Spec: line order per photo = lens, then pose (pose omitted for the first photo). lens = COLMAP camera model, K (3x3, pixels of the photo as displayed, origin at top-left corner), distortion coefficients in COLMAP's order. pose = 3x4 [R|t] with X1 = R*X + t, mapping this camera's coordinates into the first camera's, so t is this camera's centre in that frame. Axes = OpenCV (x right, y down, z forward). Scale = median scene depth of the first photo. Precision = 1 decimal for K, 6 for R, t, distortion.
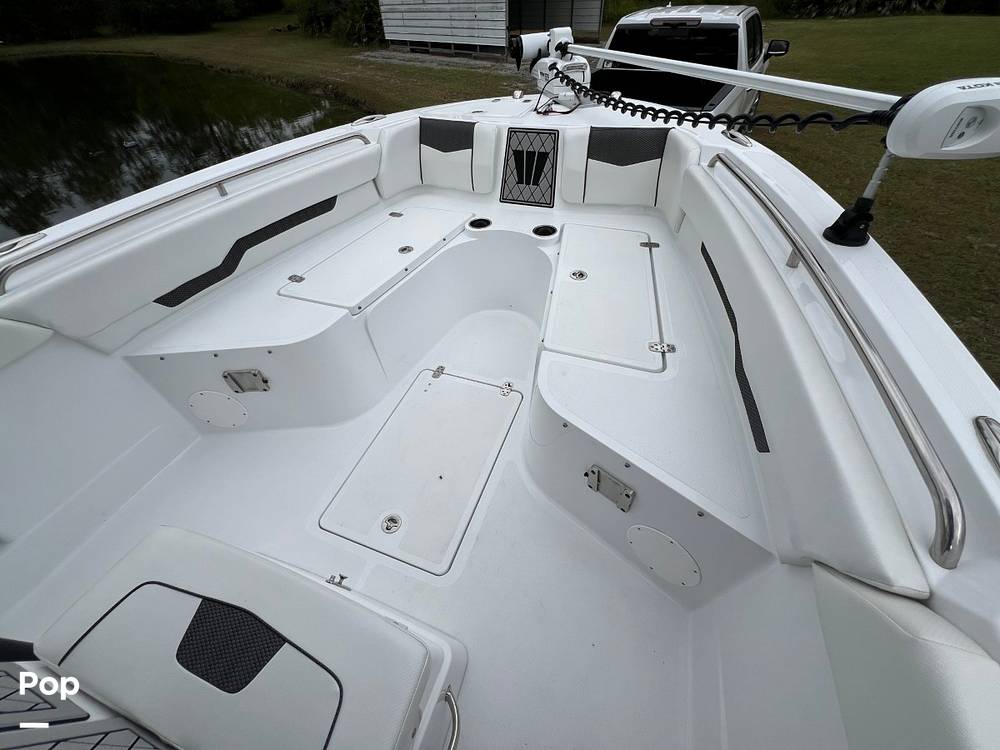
lens RADIAL K [[398.9, 0, 498.0], [0, 398.9, 372.6], [0, 0, 1]] dist [-0.002012, 0.000859]
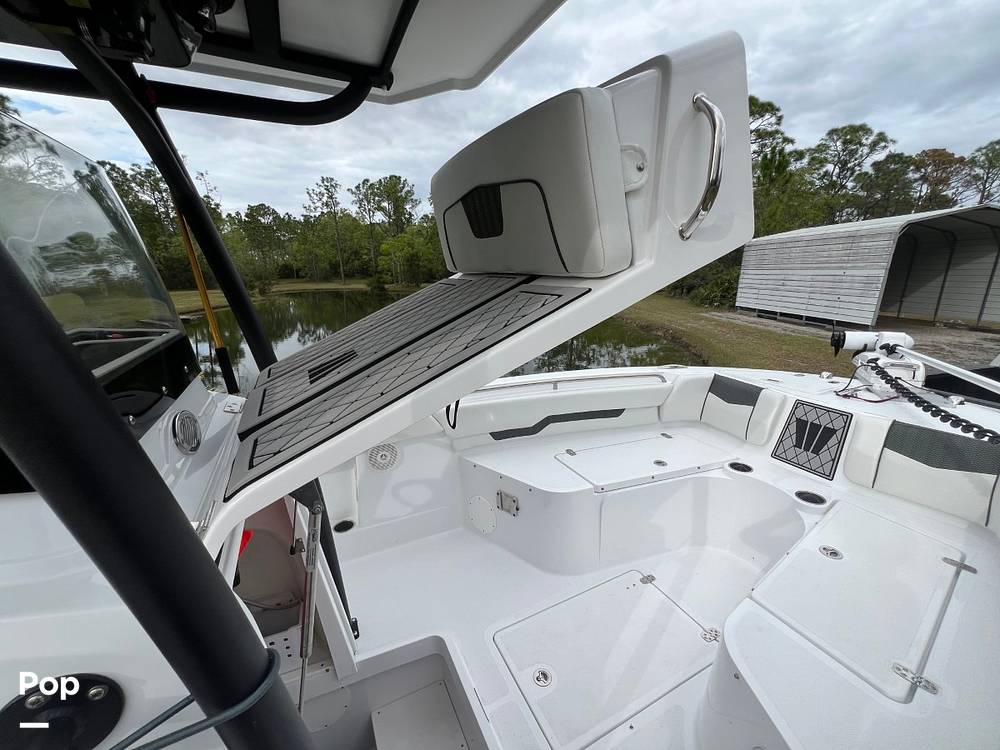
lens RADIAL K [[402.5, 0, 499.6], [0, 402.5, 370.6], [0, 0, 1]] dist [0.000592, 0.001049]
pose [[0.730749, 0.208424, -0.650050, 0.127309], [-0.500848, 0.810737, -0.303080, 0.064228], [0.463851, 0.547051, 0.696834, -0.186815]]
